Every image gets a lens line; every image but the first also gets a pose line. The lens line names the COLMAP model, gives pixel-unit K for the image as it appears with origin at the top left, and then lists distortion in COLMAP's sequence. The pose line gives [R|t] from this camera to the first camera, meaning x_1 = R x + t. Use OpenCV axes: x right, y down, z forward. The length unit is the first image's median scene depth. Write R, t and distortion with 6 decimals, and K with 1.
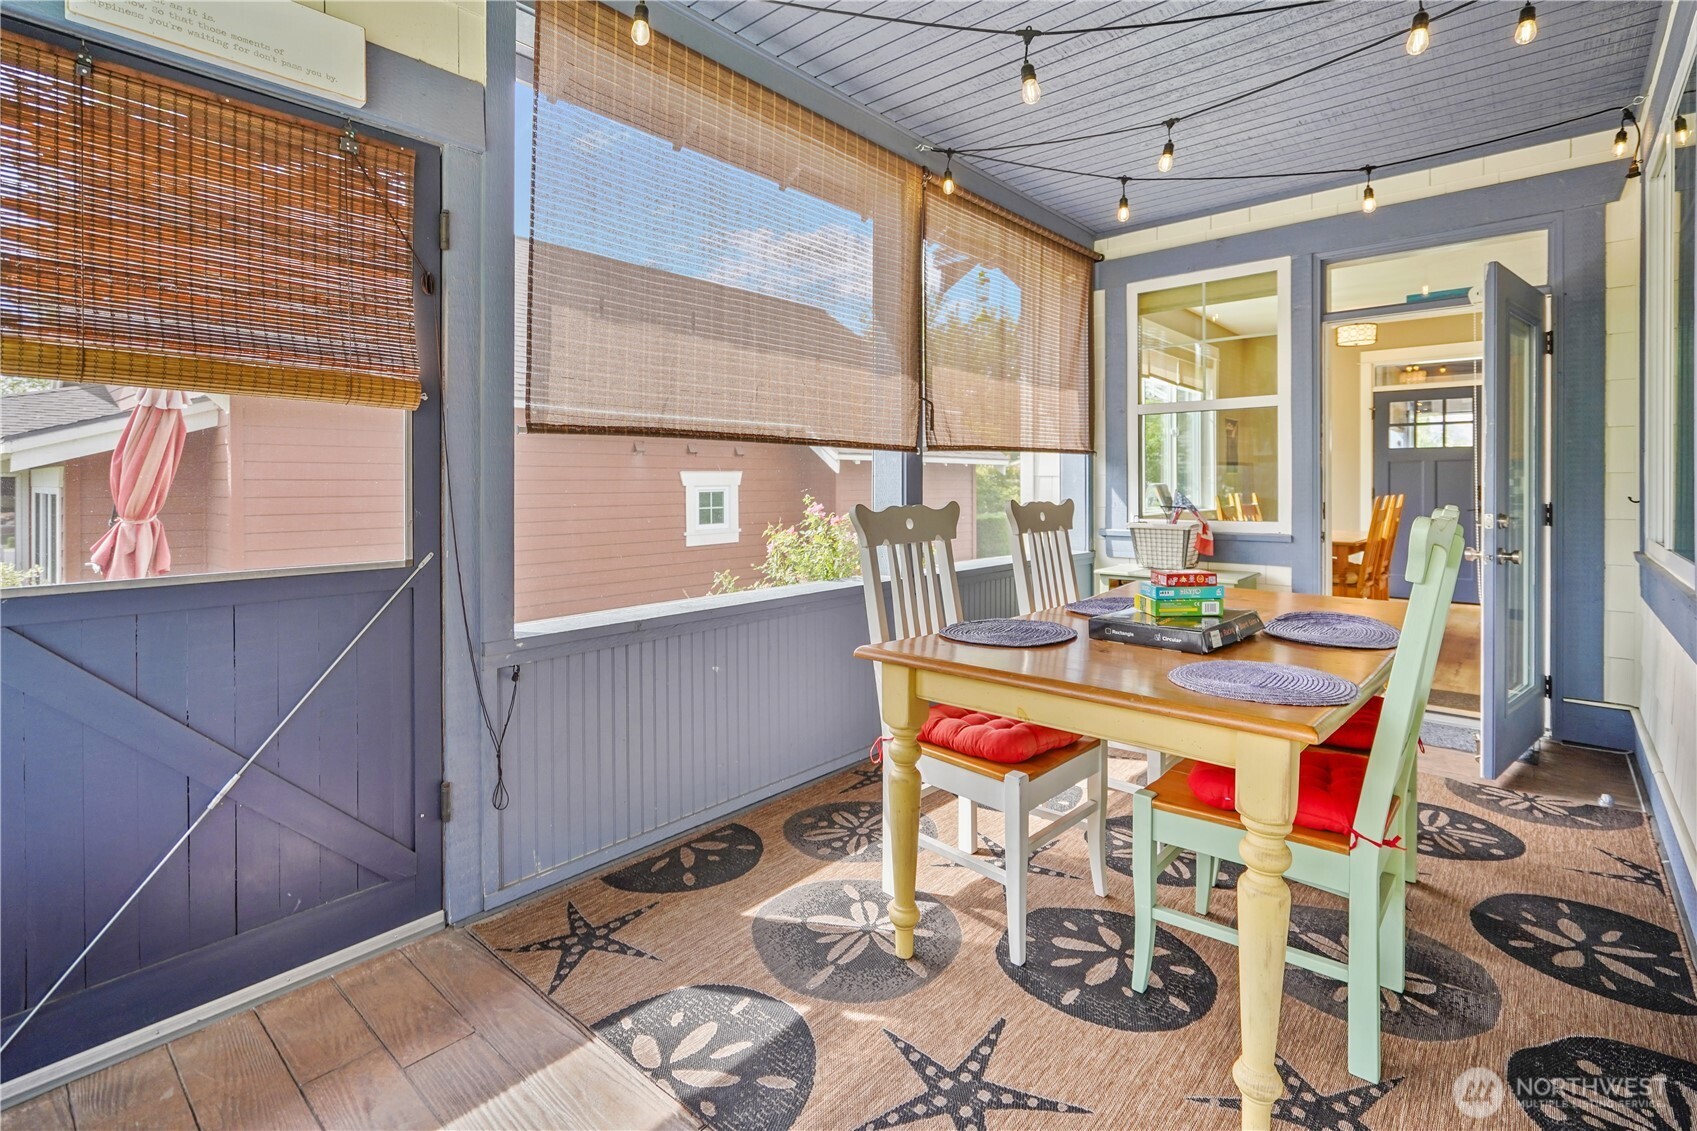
lens RADIAL K [[798.8, 0, 844.2], [0, 798.8, 489.5], [0, 0, 1]] dist [-0.007739, 0.002468]
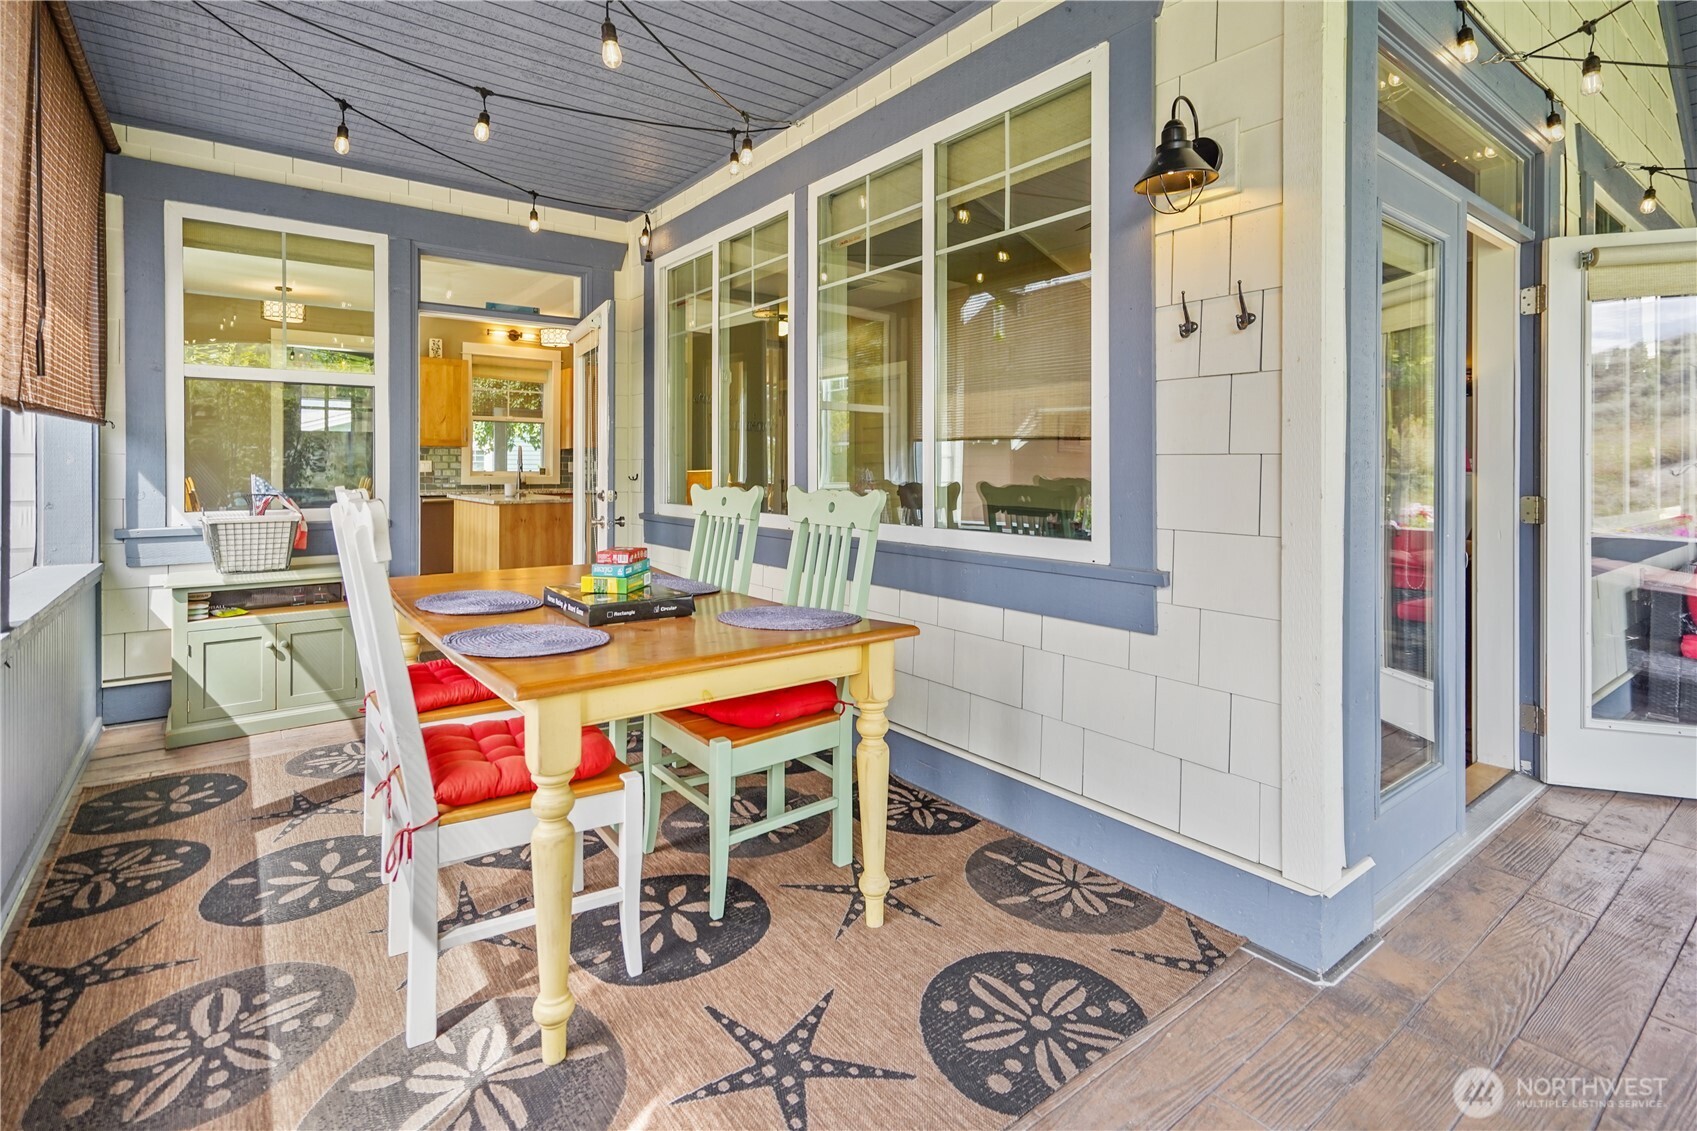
lens RADIAL K [[798.8, 0, 860.1], [0, 798.8, 465.0], [0, 0, 1]] dist [-0.007739, 0.002468]
pose [[0.179709, 0.003699, 0.983713, -0.451983], [0.004287, 0.999980, -0.004543, -0.003486], [-0.983710, 0.005033, 0.179690, 0.382312]]
